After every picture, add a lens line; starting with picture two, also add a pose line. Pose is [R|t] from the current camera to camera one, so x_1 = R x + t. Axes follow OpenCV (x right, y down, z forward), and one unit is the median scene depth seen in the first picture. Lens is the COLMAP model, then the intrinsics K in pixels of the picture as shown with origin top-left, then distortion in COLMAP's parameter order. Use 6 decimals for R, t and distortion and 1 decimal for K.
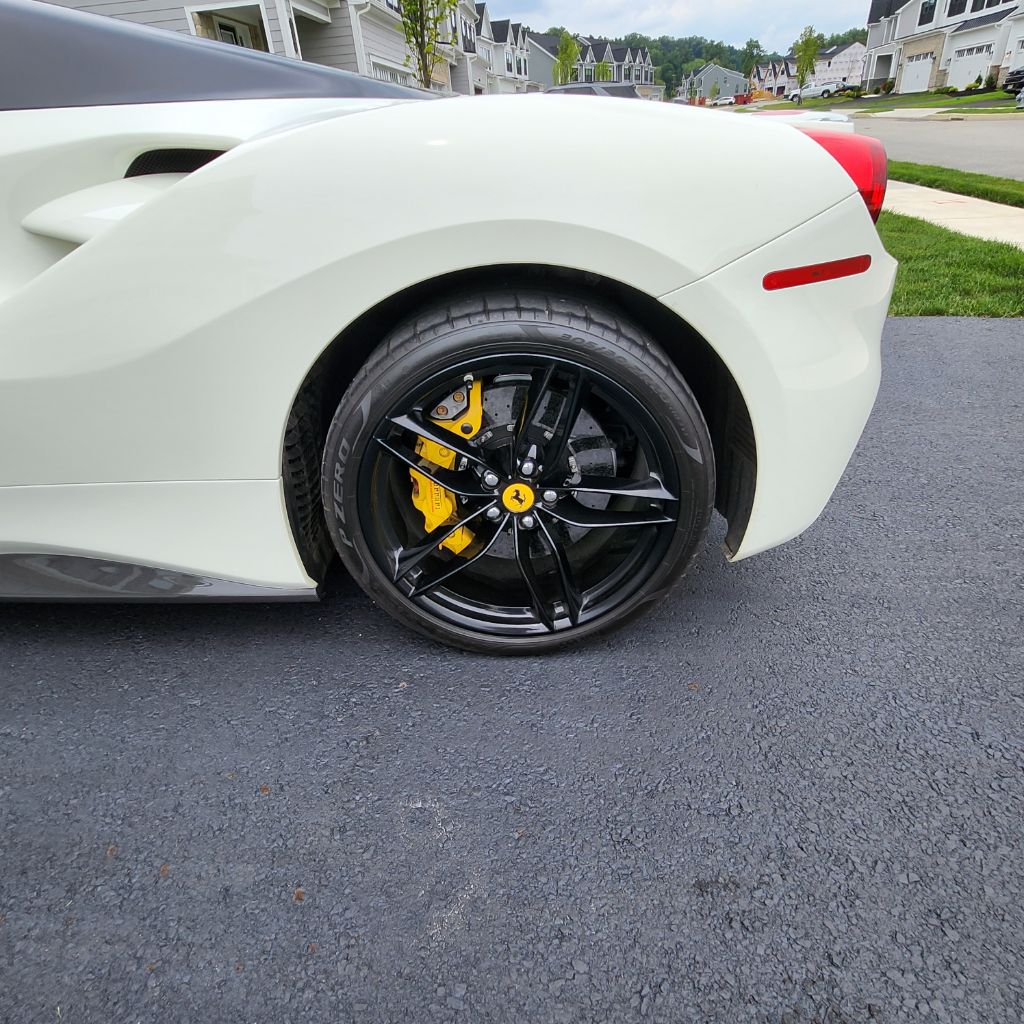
lens RADIAL K [[658.9, 0, 515.4], [0, 658.9, 518.9], [0, 0, 1]] dist [0.008642, -0.003866]
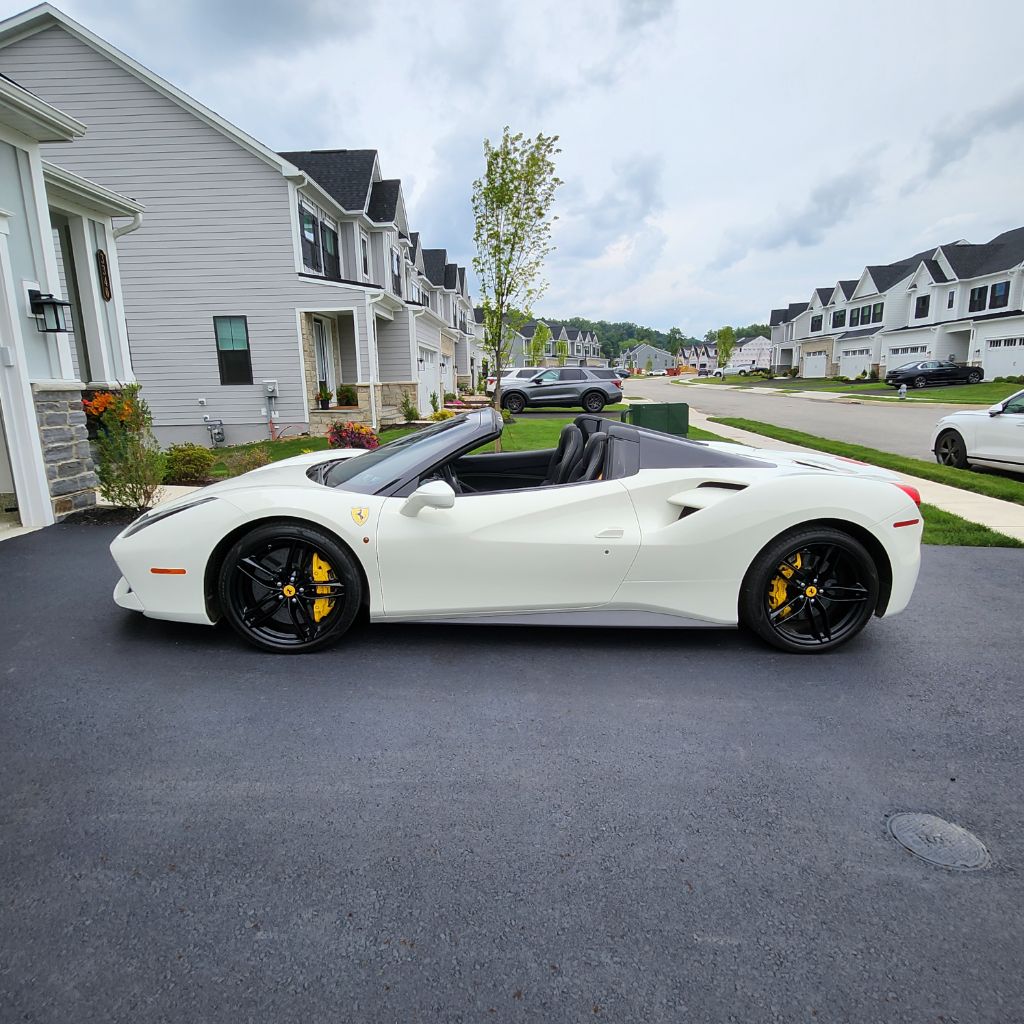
lens RADIAL K [[658.9, 0, 515.4], [0, 658.9, 518.9], [0, 0, 1]] dist [0.008642, -0.003866]
pose [[0.996860, 0.036756, 0.070135, -0.040140], [-0.012119, 0.946121, -0.323585, 0.016524], [-0.078250, 0.321719, 0.943596, -0.046540]]
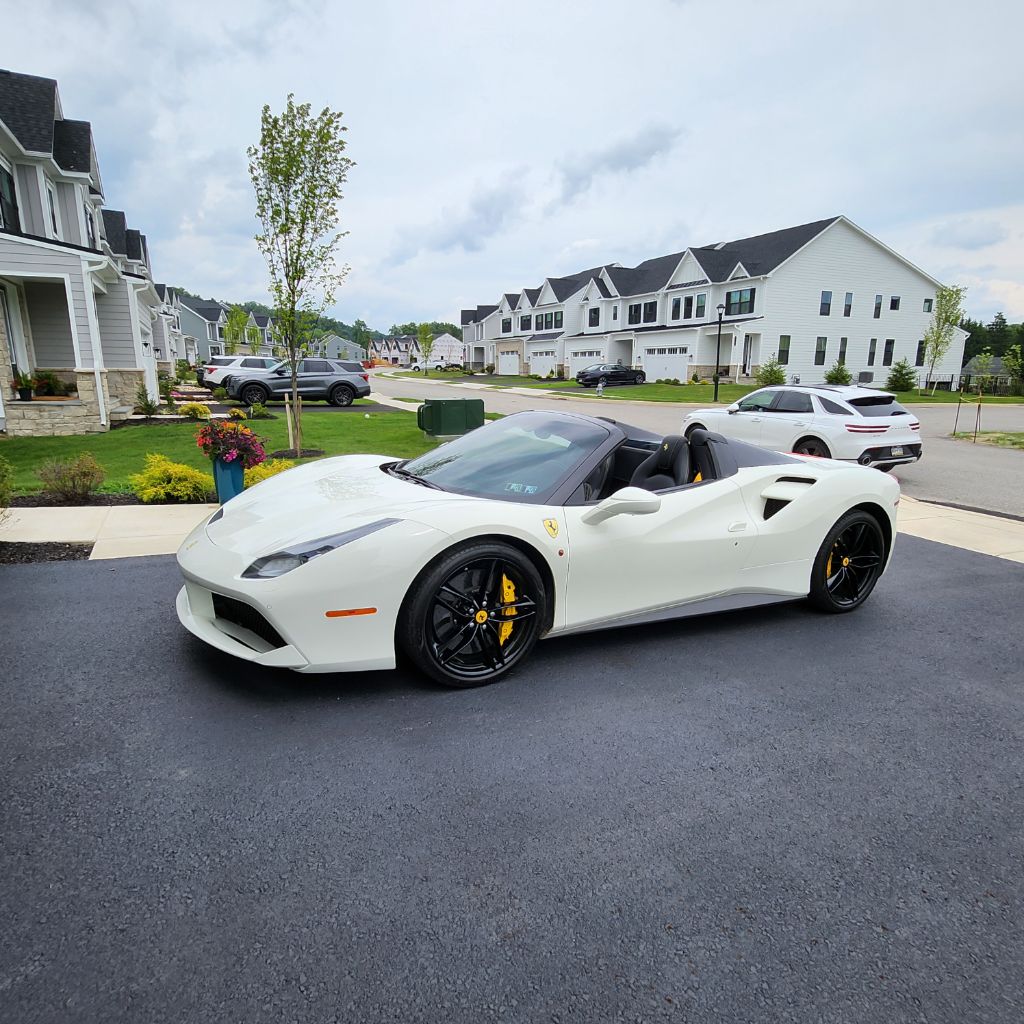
lens RADIAL K [[658.9, 0, 515.4], [0, 658.9, 518.9], [0, 0, 1]] dist [0.008642, -0.003866]
pose [[0.864996, -0.031363, 0.500798, -0.089216], [0.191353, 0.943242, -0.271439, 0.010101], [-0.463861, 0.330623, 0.821901, -0.032252]]
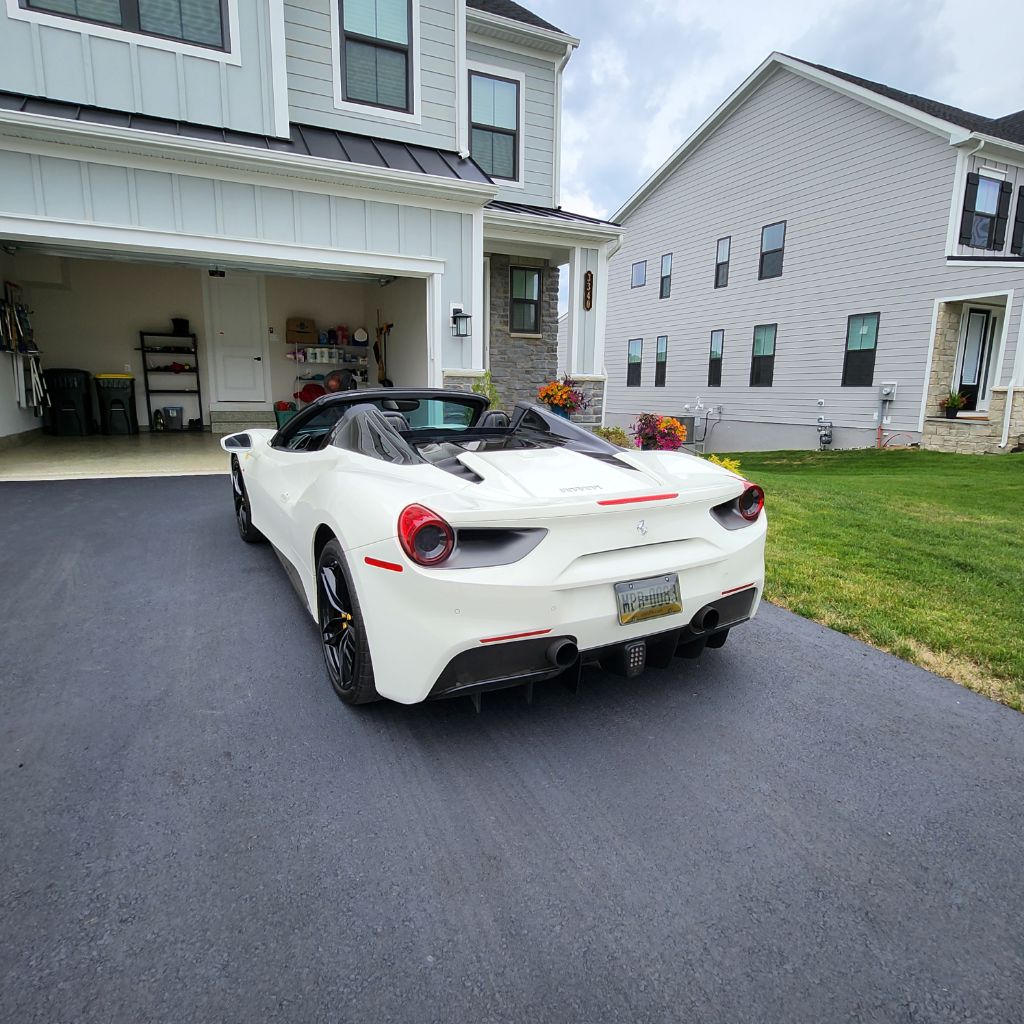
lens RADIAL K [[658.9, 0, 515.4], [0, 658.9, 518.9], [0, 0, 1]] dist [0.008642, -0.003866]
pose [[0.486539, 0.244012, -0.838891, 0.059591], [-0.485919, 0.873564, -0.027725, -0.016074], [0.726060, 0.421122, 0.543593, 0.002398]]
